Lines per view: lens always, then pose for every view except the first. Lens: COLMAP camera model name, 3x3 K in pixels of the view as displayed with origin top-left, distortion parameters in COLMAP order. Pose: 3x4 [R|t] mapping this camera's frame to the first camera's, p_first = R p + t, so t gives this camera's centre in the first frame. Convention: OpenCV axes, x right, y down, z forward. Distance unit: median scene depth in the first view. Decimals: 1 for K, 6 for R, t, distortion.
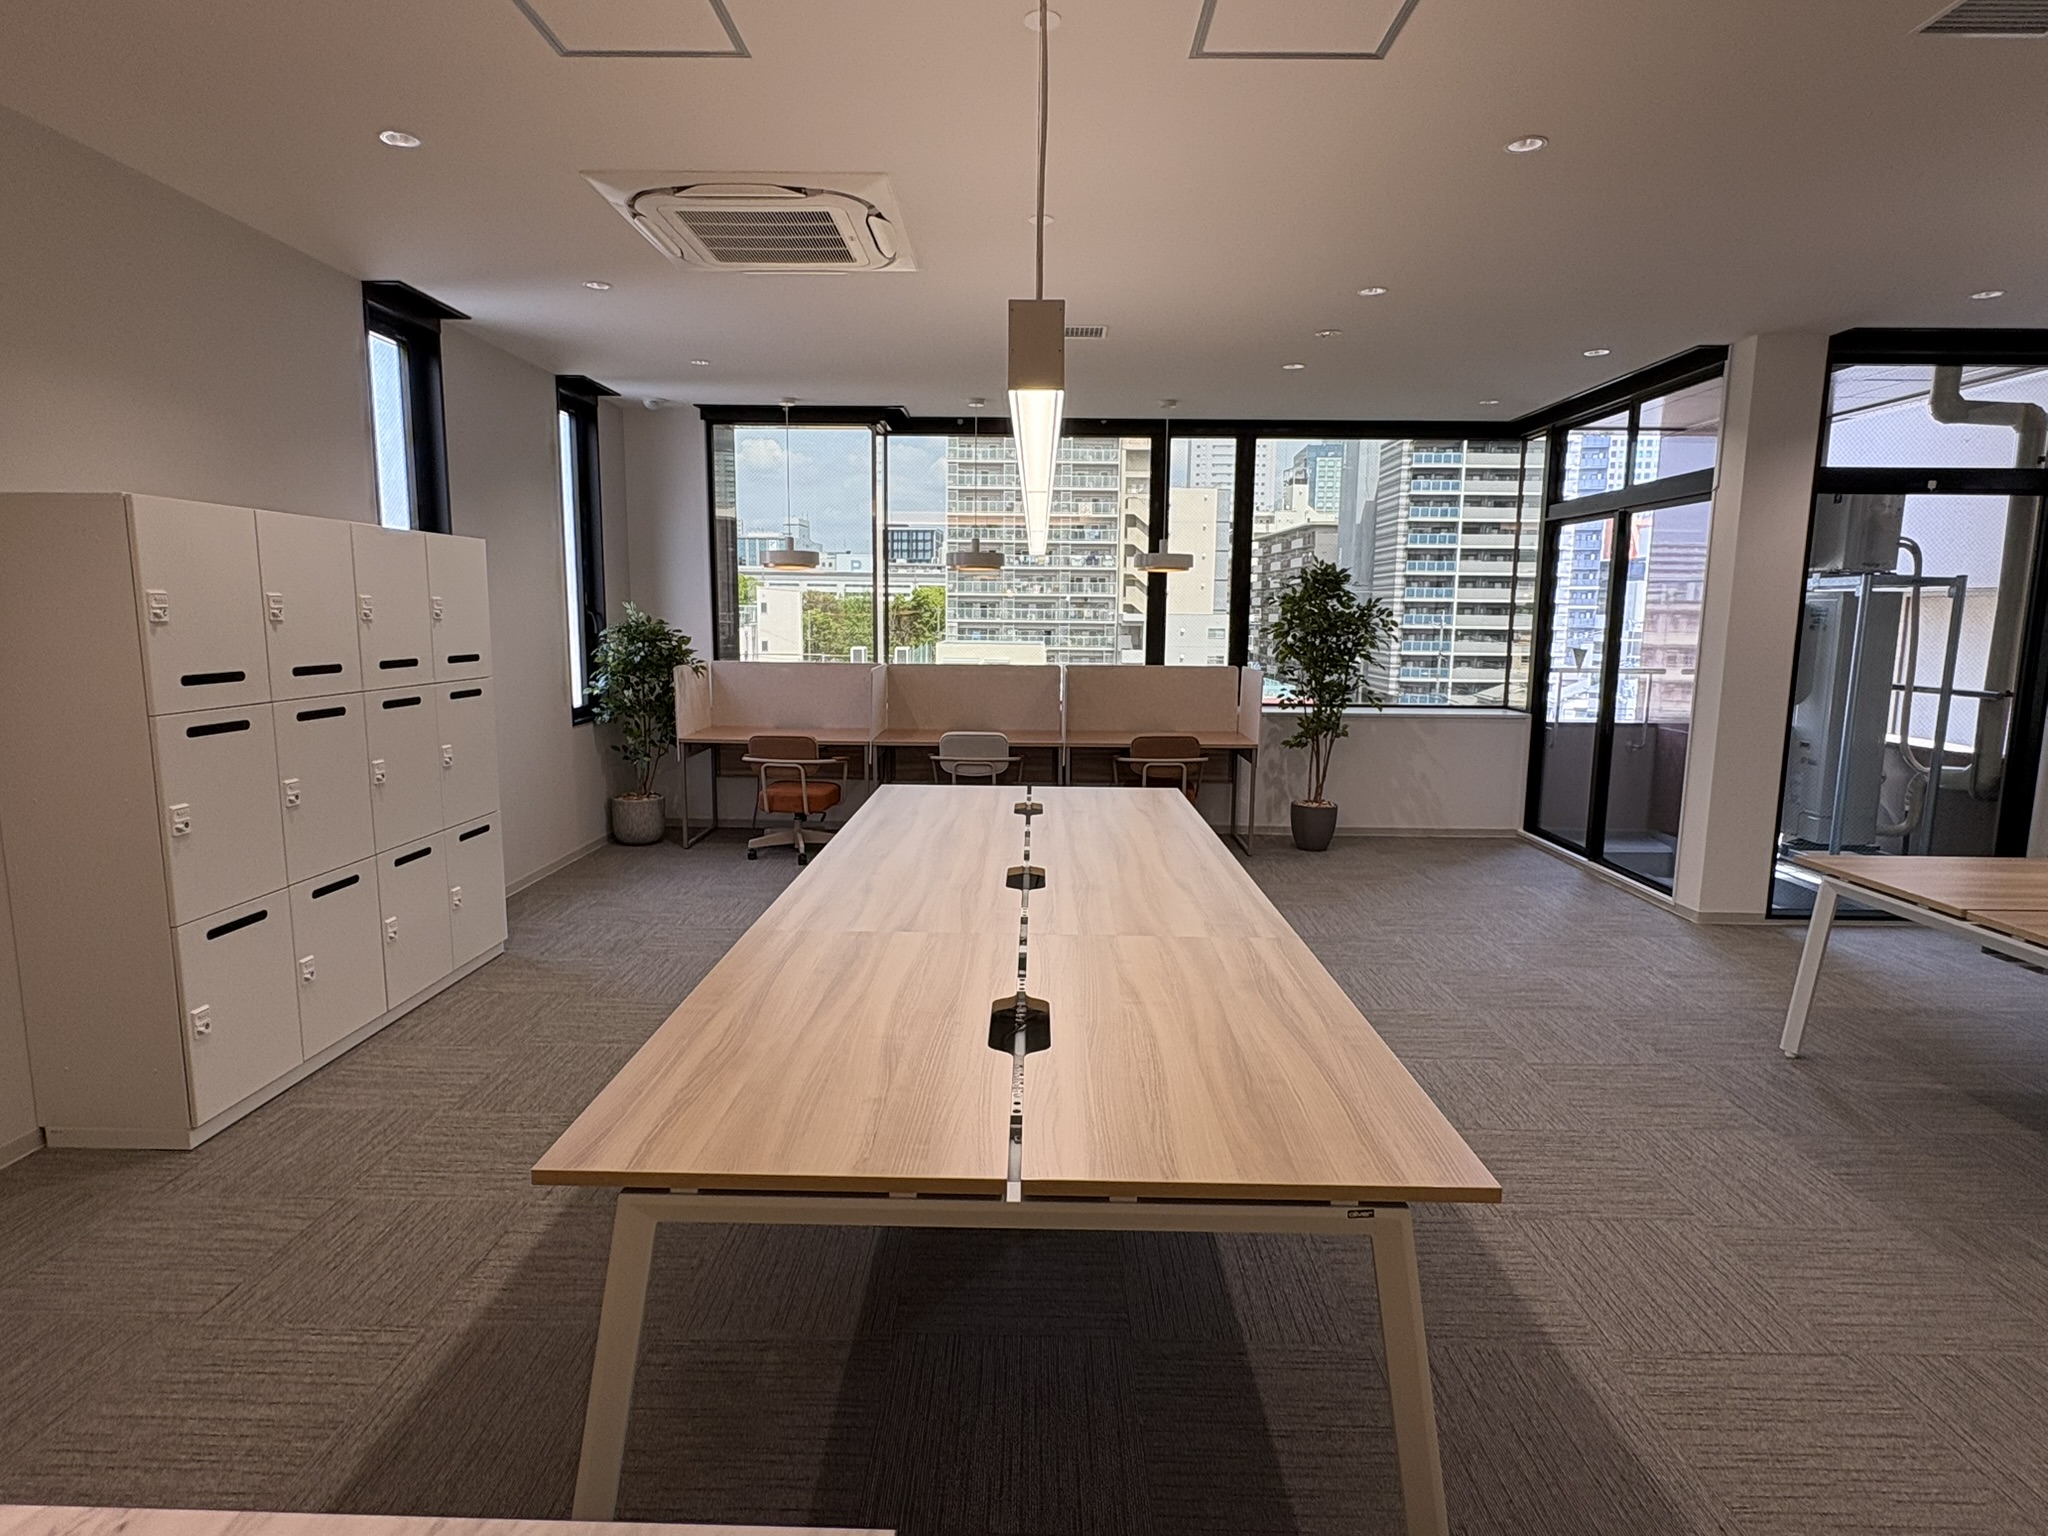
lens RADIAL K [[1078.0, 0, 1023.6], [0, 1078.0, 767.3], [0, 0, 1]] dist [-0.001402, 0.000220]
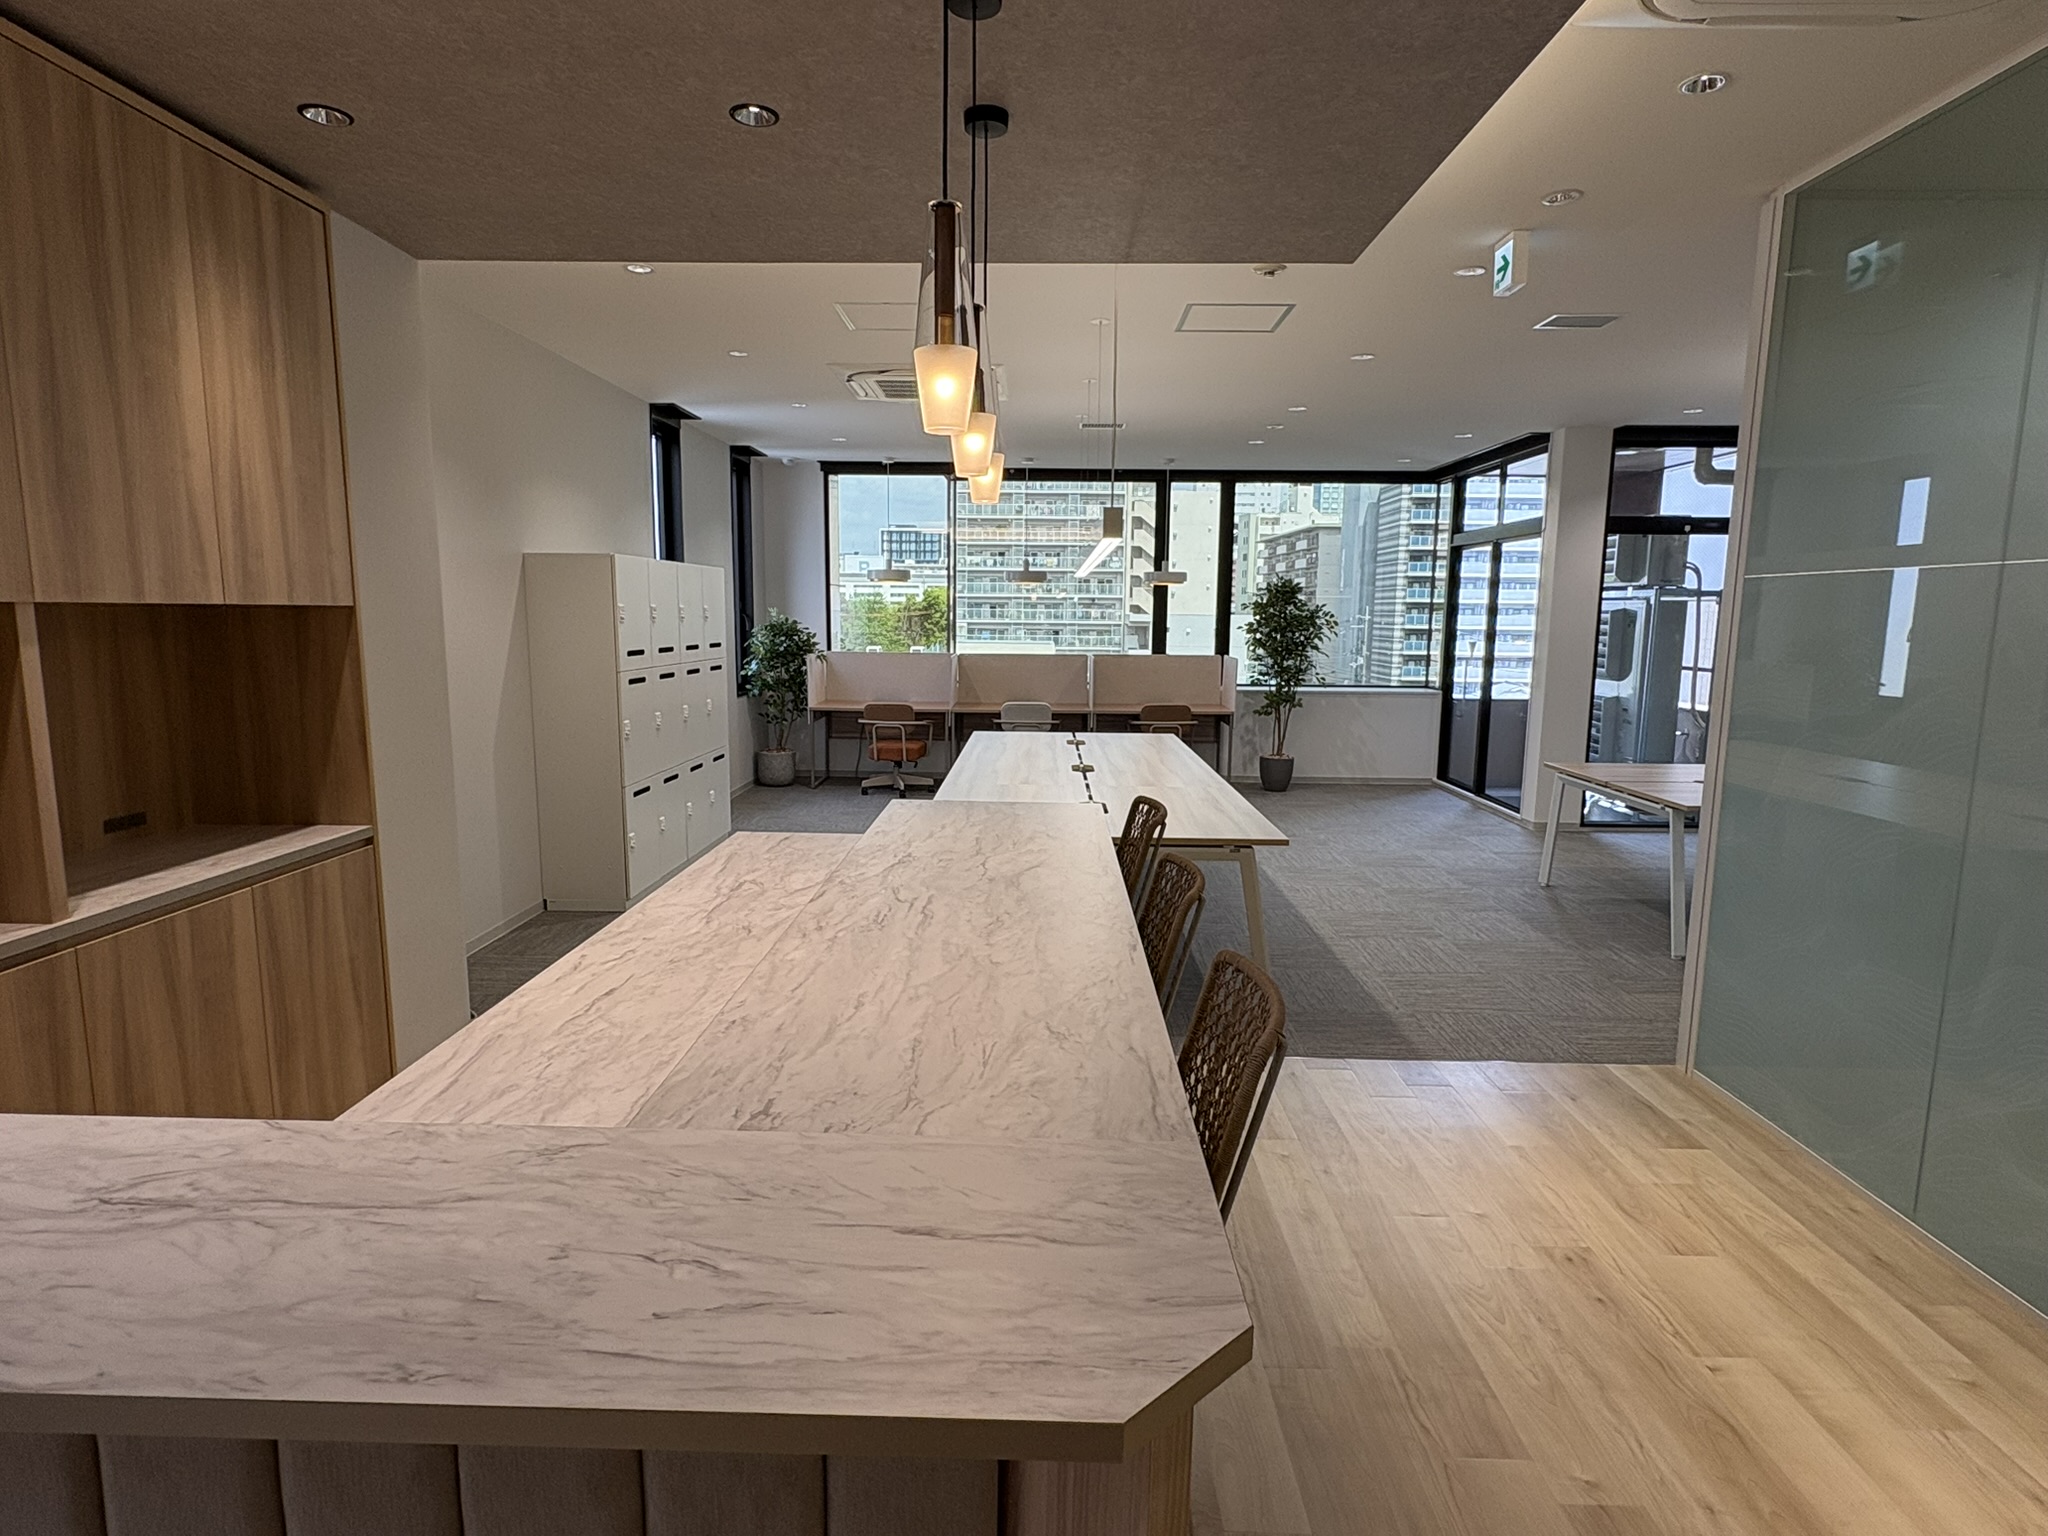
lens RADIAL K [[1078.0, 0, 1019.3], [0, 1078.0, 768.4], [0, 0, 1]] dist [-0.001402, 0.000220]
pose [[0.999954, 0.001030, -0.009557, -0.040728], [-0.001023, 0.999999, 0.000652, 0.049358], [0.009558, -0.000642, 0.999954, -0.361990]]
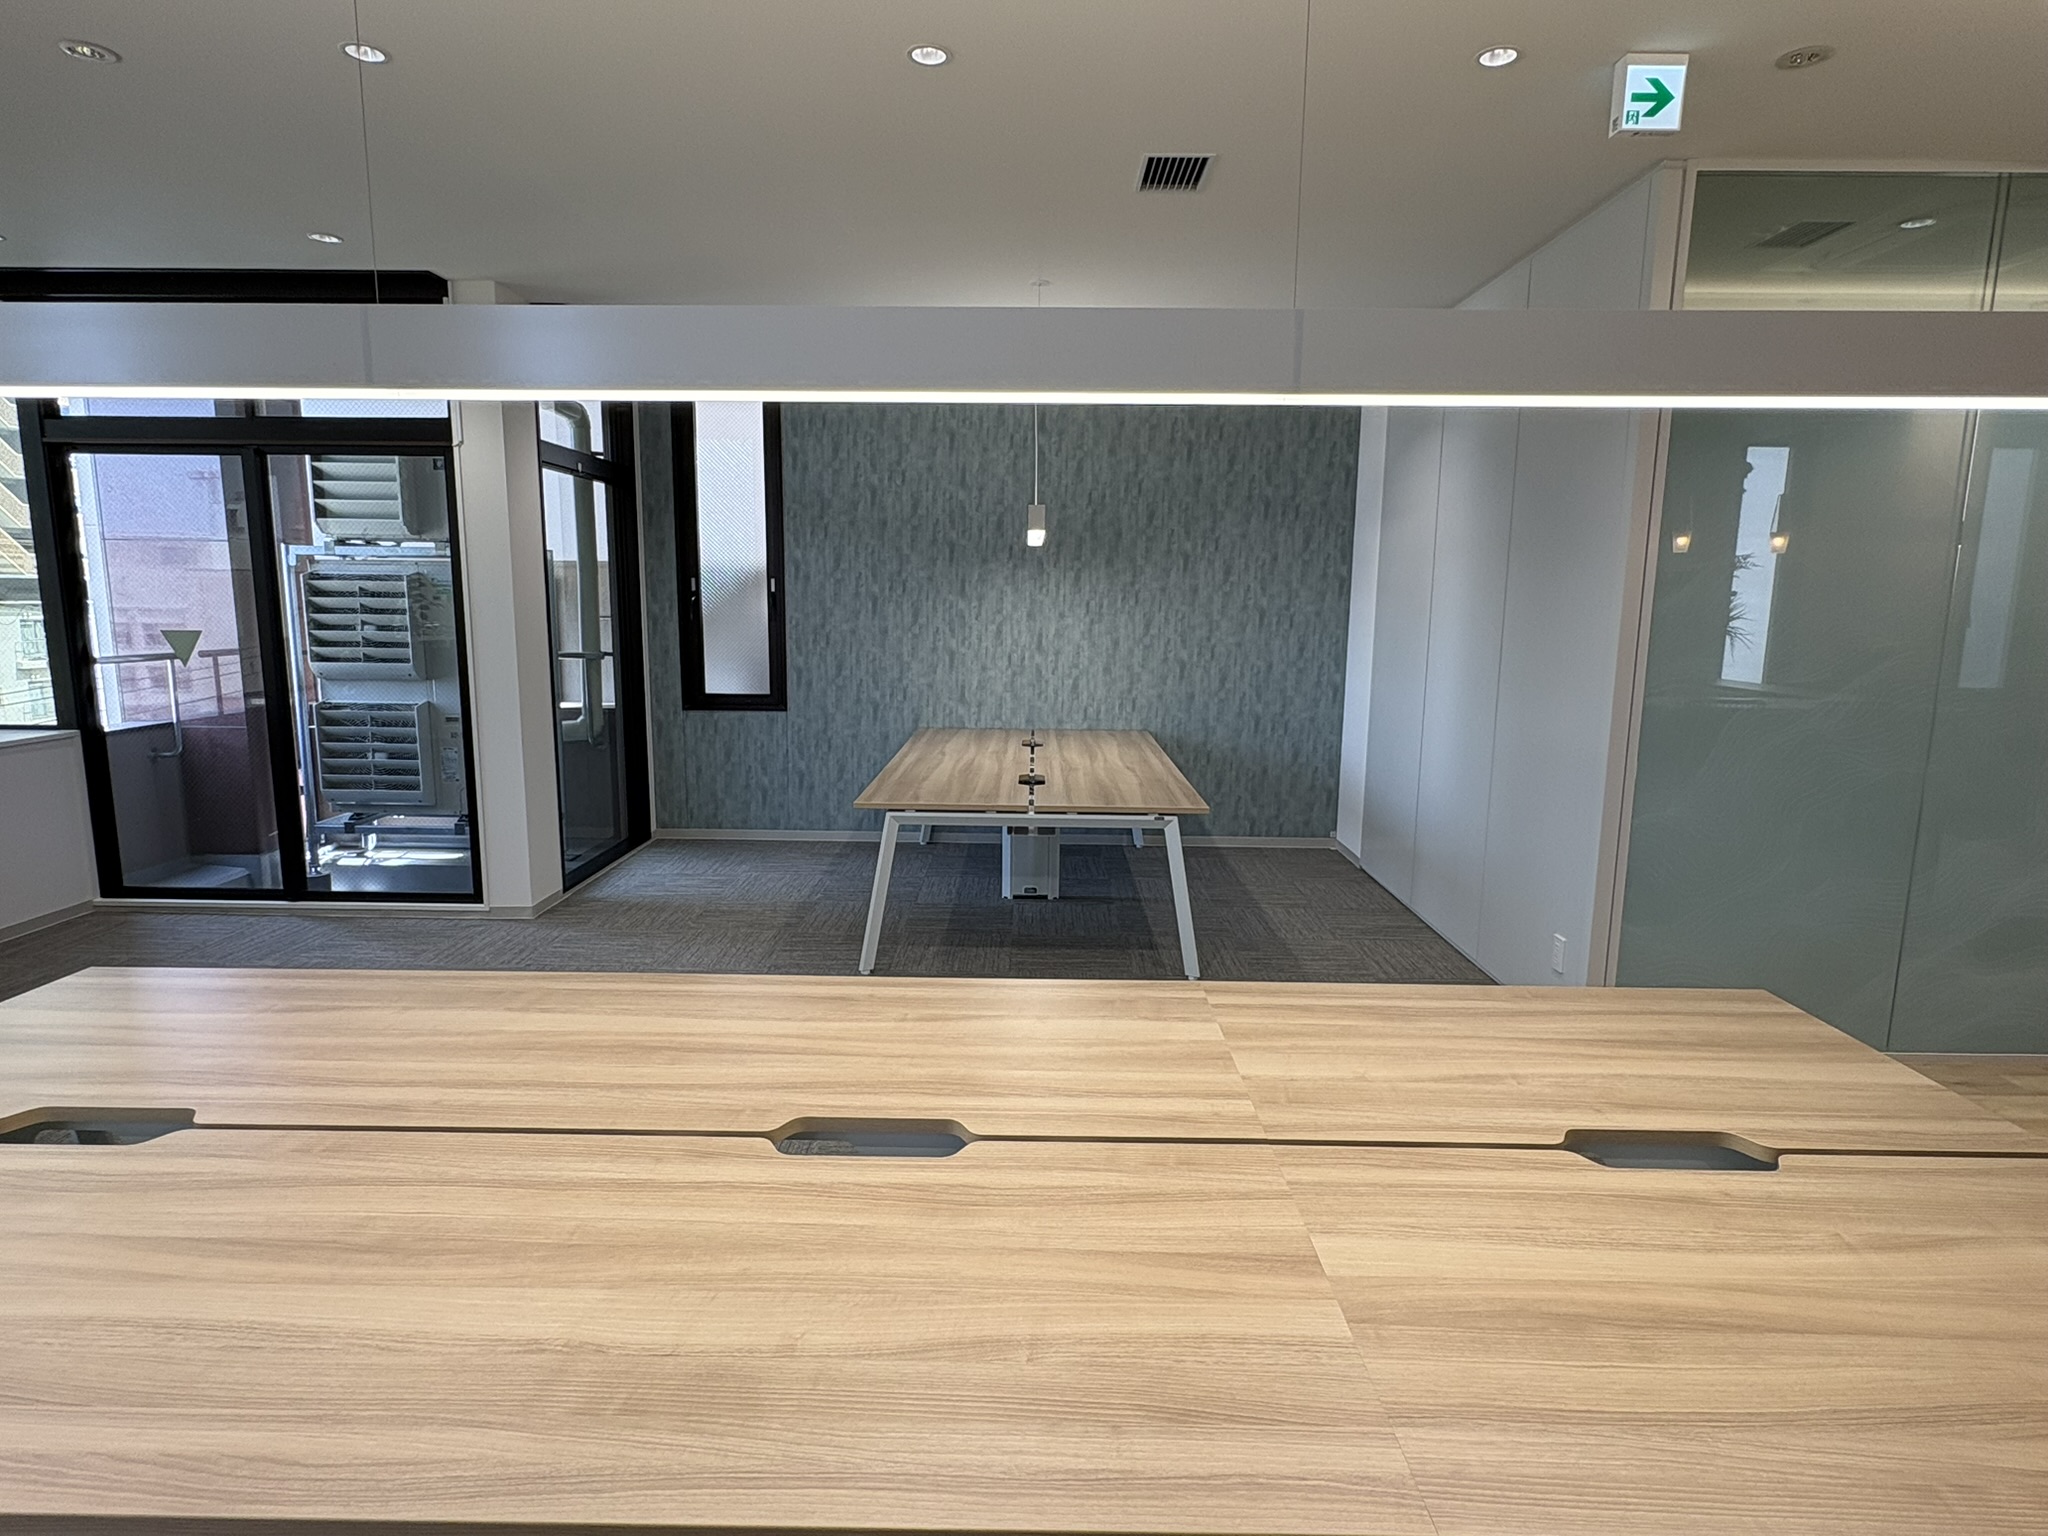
lens RADIAL K [[1078.0, 0, 1017.7], [0, 1078.0, 765.9], [0, 0, 1]] dist [-0.001402, 0.000220]
pose [[0.006945, -0.163077, 0.986589, -0.215275], [0.129714, 0.978424, 0.160814, -0.063258], [-0.991527, 0.126857, 0.027949, 0.423385]]
